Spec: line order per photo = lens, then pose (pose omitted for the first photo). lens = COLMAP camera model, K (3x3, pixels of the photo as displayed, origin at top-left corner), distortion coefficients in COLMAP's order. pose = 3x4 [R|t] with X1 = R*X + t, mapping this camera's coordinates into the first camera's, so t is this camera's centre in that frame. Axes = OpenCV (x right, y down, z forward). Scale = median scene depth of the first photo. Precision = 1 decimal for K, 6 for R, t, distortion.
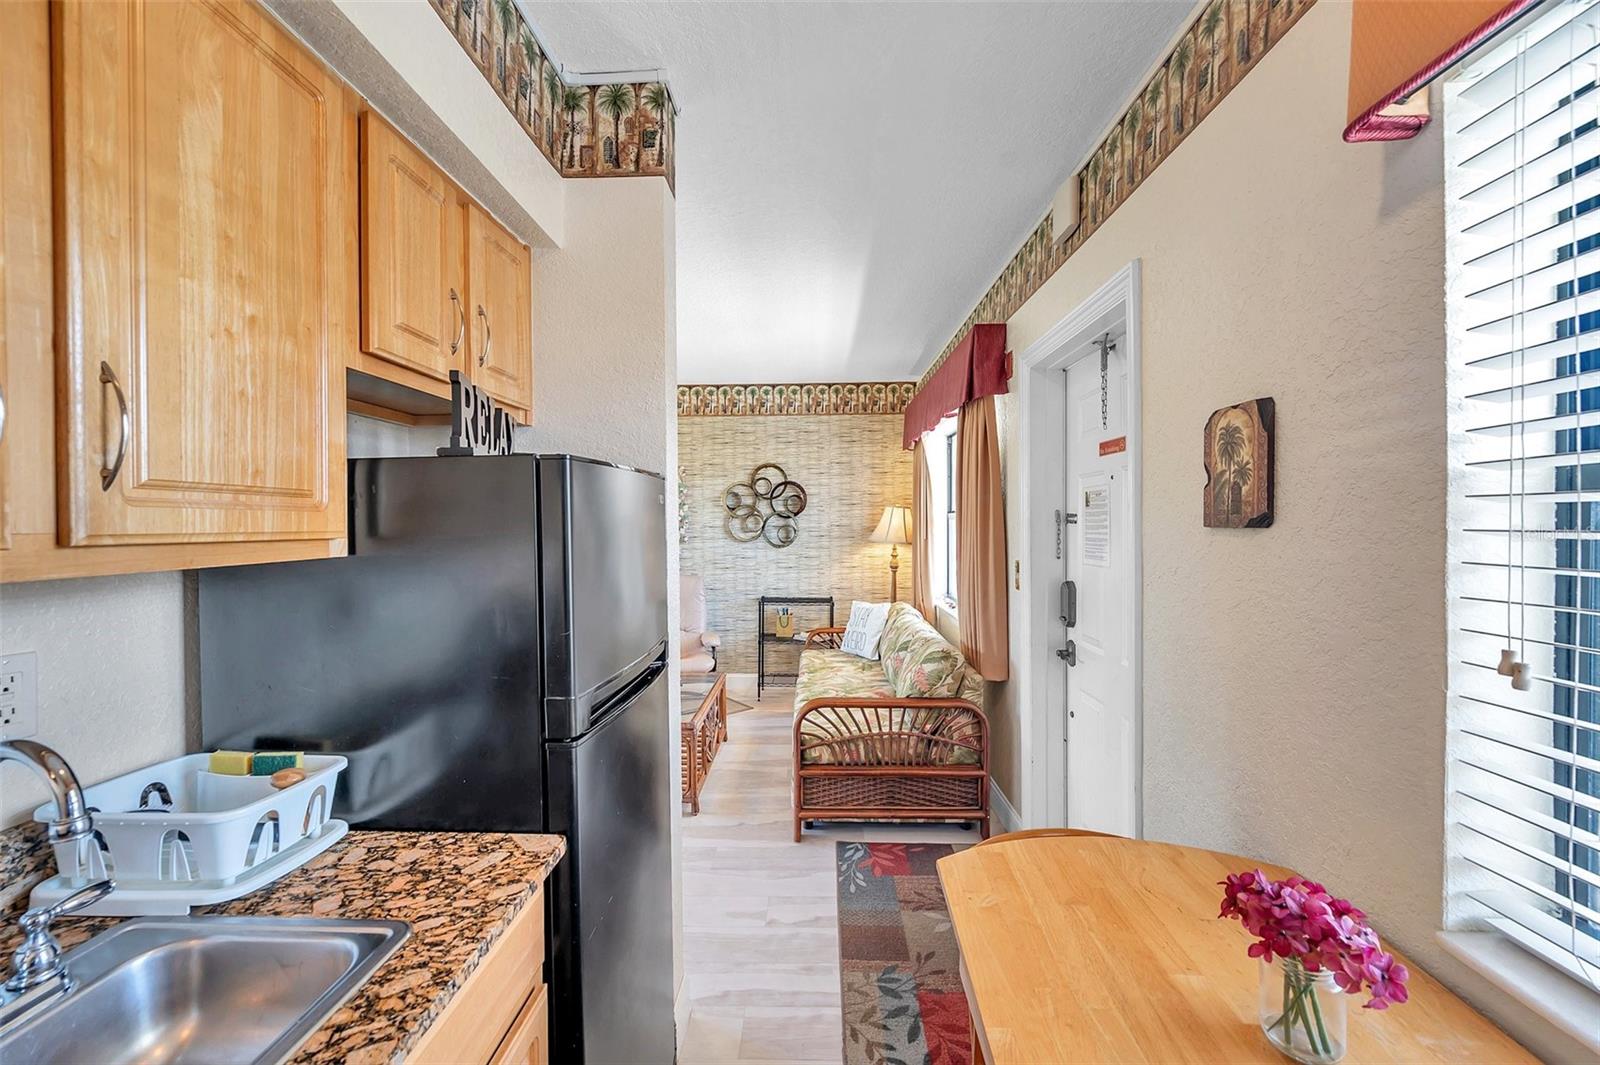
lens RADIAL K [[632.6, 0, 798.4], [0, 632.6, 529.0], [0, 0, 1]] dist [-0.001451, 0.000508]
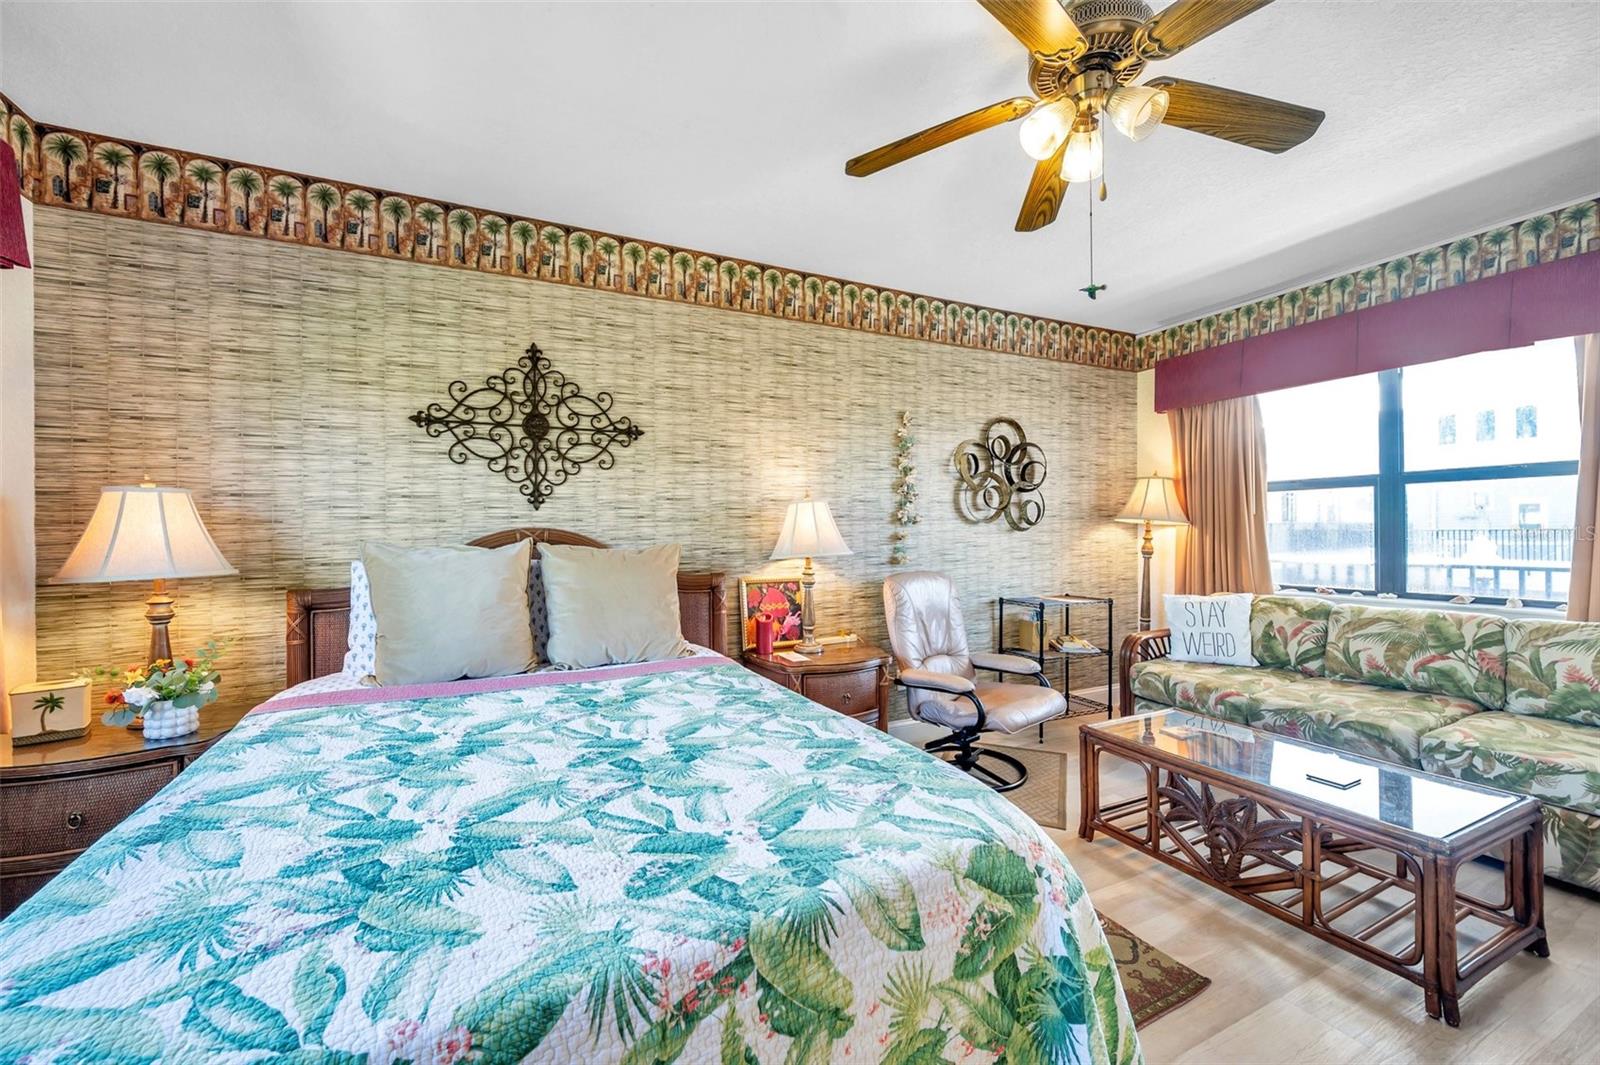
lens RADIAL K [[632.6, 0, 798.0], [0, 632.6, 531.4], [0, 0, 1]] dist [-0.001451, 0.000508]
pose [[0.888377, -0.003543, 0.459100, -1.947665], [0.009738, 0.999891, -0.011127, 0.114922], [-0.459011, 0.014356, 0.888315, 1.487817]]
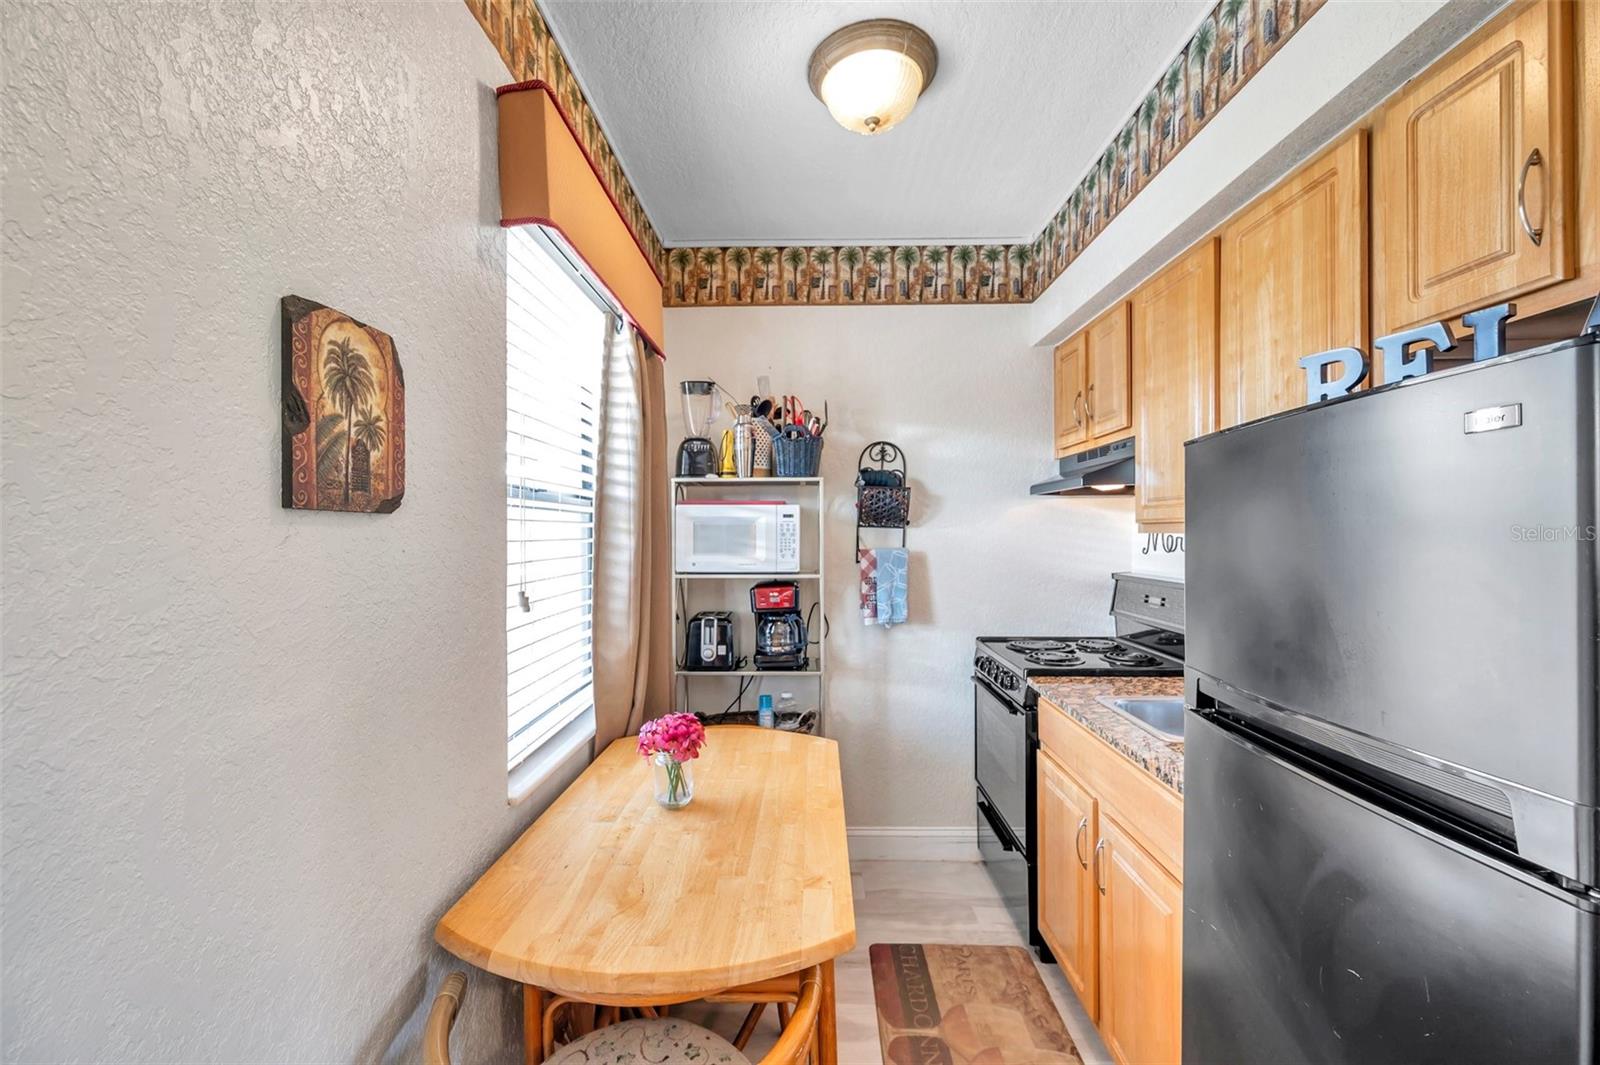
lens RADIAL K [[632.6, 0, 797.6], [0, 632.6, 531.2], [0, 0, 1]] dist [-0.001451, 0.000508]
pose [[-0.999900, 0.010452, -0.009576, 0.200080], [0.010385, 0.999922, 0.006938, 0.013993], [0.009648, 0.006837, -0.999930, 1.303161]]
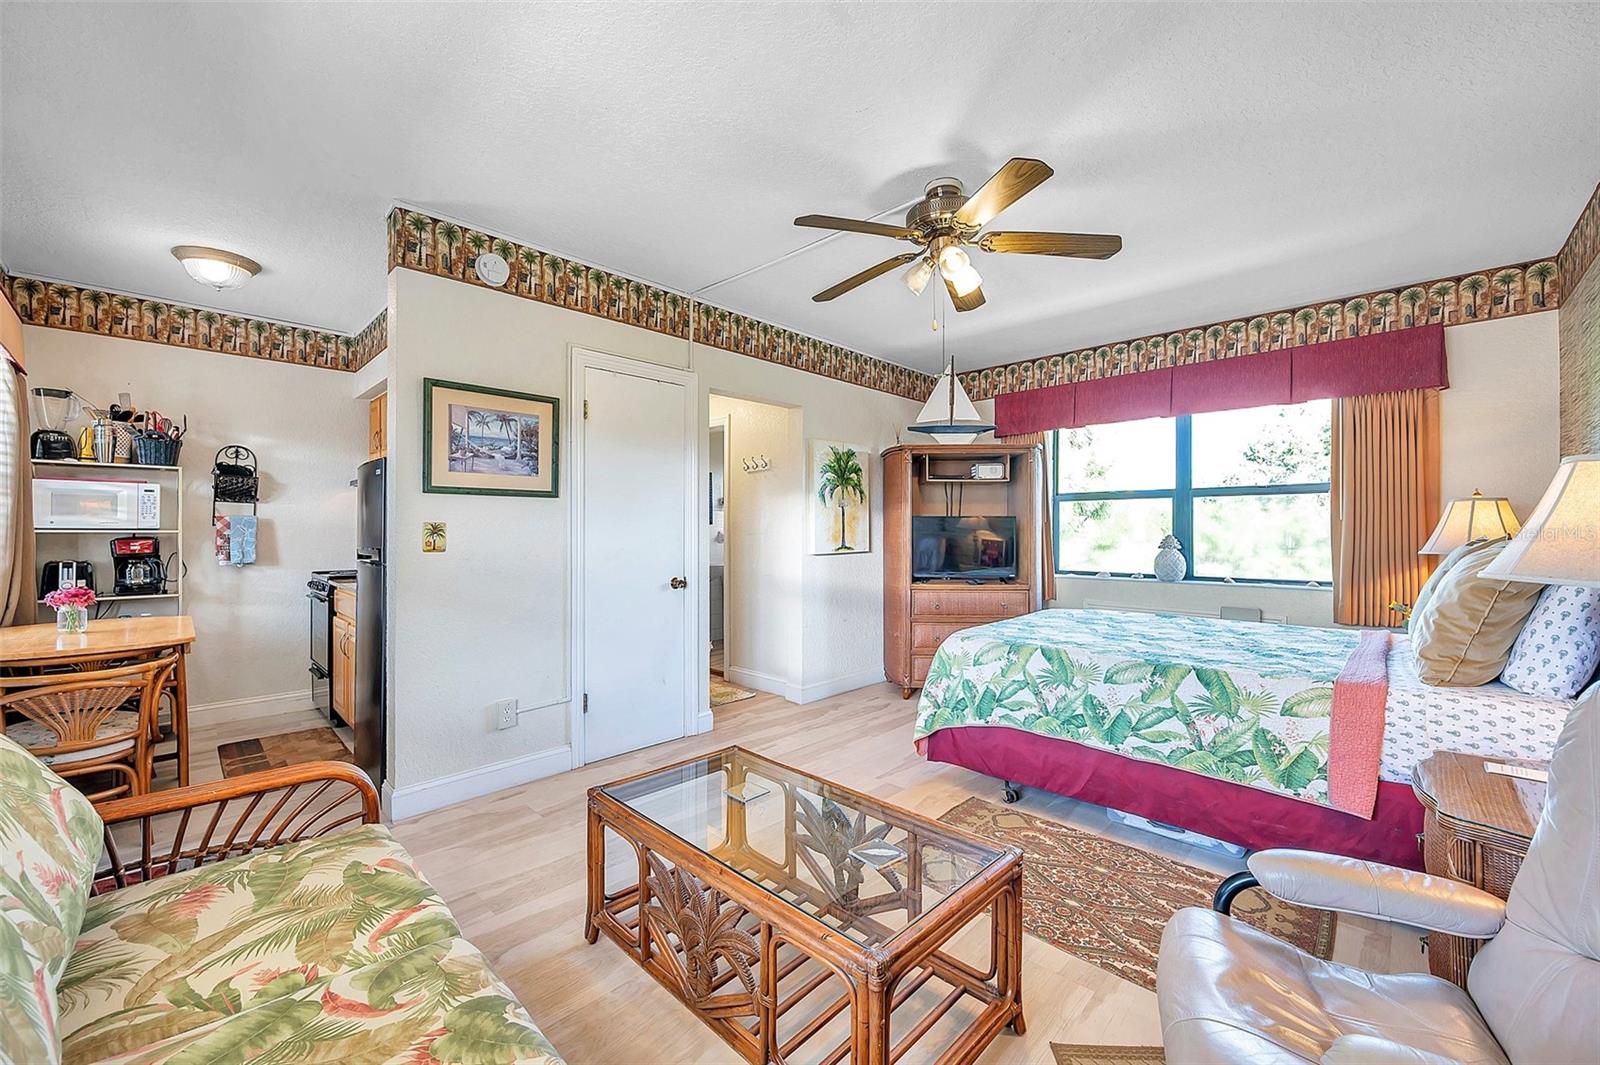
lens RADIAL K [[632.6, 0, 798.4], [0, 632.6, 531.3], [0, 0, 1]] dist [-0.001451, 0.000508]
pose [[-0.682008, 0.006625, -0.731314, 0.273096], [-0.003828, 0.999913, 0.012628, 0.090119], [0.731334, 0.011412, -0.681924, 2.939032]]
